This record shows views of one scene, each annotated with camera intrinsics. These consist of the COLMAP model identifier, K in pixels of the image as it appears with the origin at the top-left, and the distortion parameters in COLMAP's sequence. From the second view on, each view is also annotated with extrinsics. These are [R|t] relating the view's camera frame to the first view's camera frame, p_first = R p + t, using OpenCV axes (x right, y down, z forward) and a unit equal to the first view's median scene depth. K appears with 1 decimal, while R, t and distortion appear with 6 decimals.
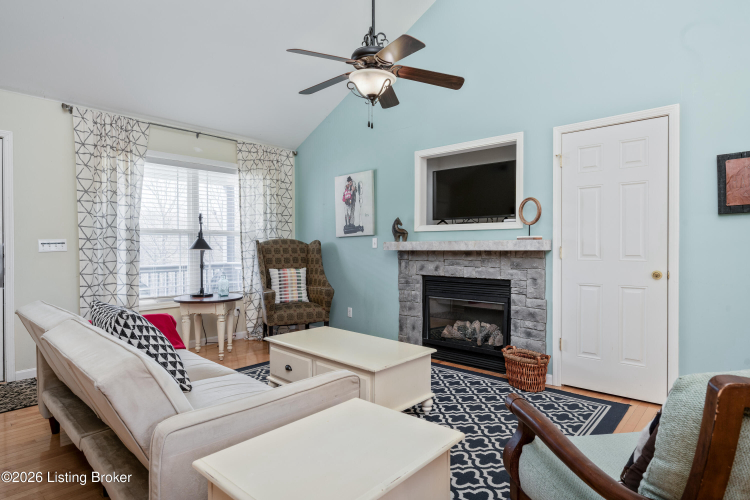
lens RADIAL K [[417.5, 0, 375.0], [0, 417.5, 250.0], [0, 0, 1]] dist [-0.005296, -0.001304]
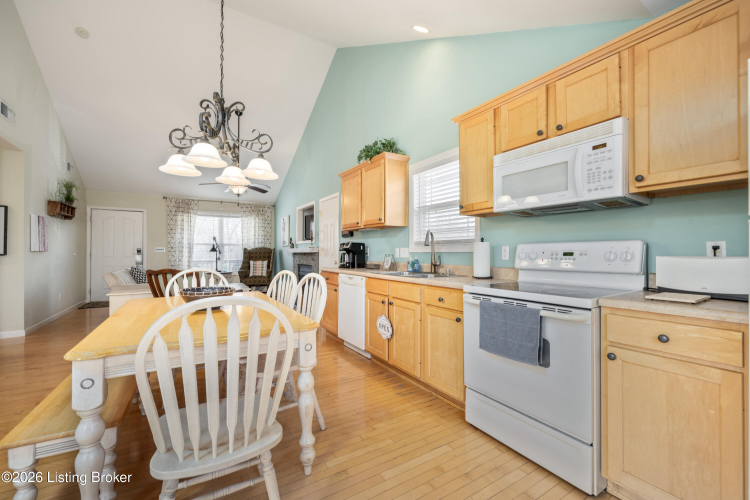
lens RADIAL K [[317.5, 0, 375.0], [0, 317.5, 250.0], [0, 0, 1]] dist [0.001321, 0.000030]
pose [[0.957929, 0.000198, -0.287005, 0.946525], [-0.004197, 0.999902, -0.013321, 0.007827], [0.286974, 0.013965, 0.957836, -0.461824]]
